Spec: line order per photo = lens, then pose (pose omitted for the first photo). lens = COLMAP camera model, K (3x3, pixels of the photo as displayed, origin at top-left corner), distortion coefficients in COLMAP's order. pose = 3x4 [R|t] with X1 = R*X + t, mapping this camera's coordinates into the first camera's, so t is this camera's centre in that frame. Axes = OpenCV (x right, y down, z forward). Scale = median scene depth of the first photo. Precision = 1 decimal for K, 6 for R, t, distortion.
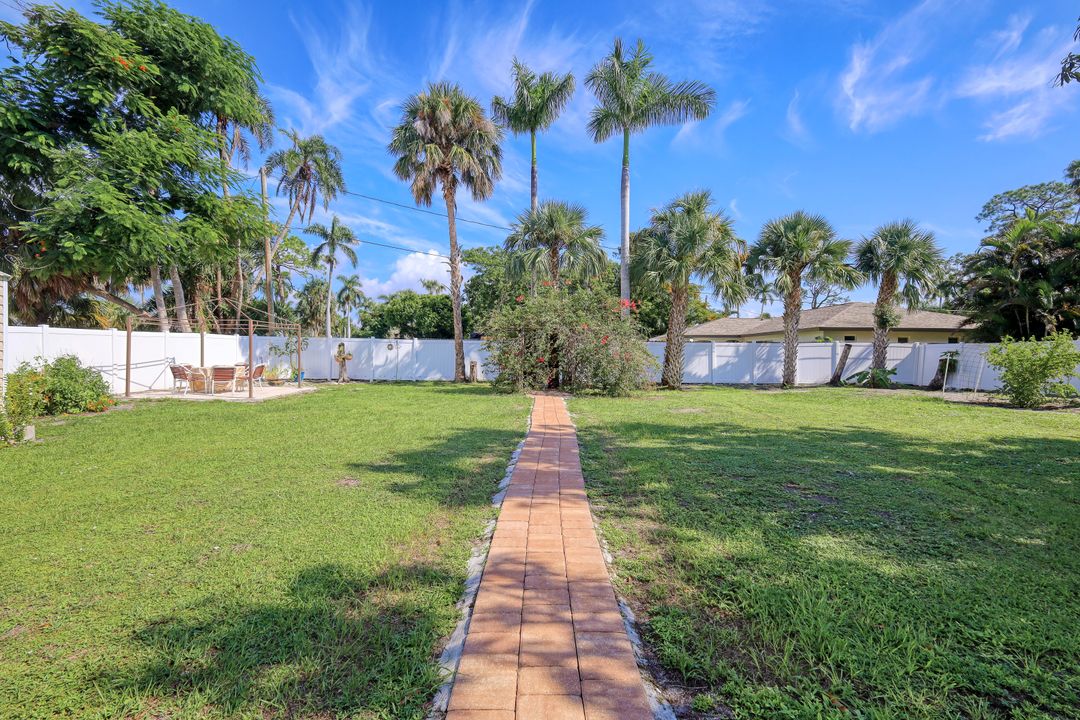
lens RADIAL K [[482.0, 0, 539.6], [0, 482.0, 353.6], [0, 0, 1]] dist [0.003783, -0.000288]
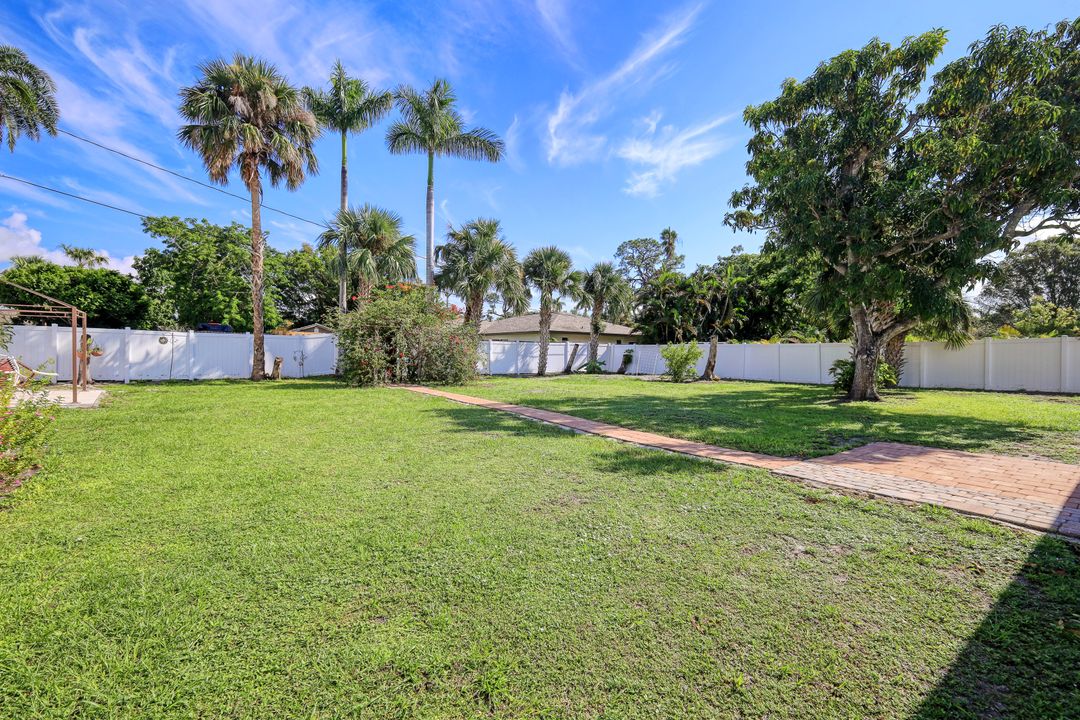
lens RADIAL K [[482.0, 0, 544.3], [0, 482.0, 356.5], [0, 0, 1]] dist [0.003783, -0.000288]
pose [[0.806032, -0.002907, 0.591865, -0.271749], [-0.007267, 0.999864, 0.014807, -0.003010], [-0.591827, -0.016237, 0.805901, -0.081957]]
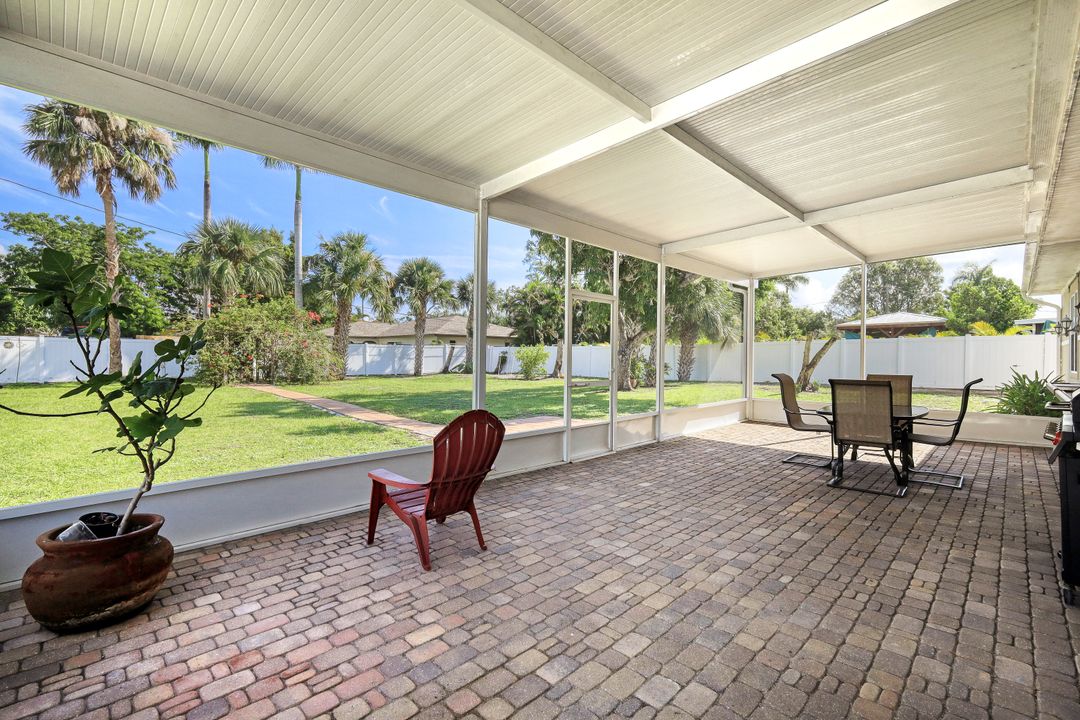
lens RADIAL K [[482.0, 0, 544.0], [0, 482.0, 356.1], [0, 0, 1]] dist [0.003783, -0.000288]
pose [[0.720133, -0.005002, 0.693818, -0.218661], [-0.002930, 0.999943, 0.010251, -0.005416], [-0.693830, -0.009415, 0.720077, -0.311296]]
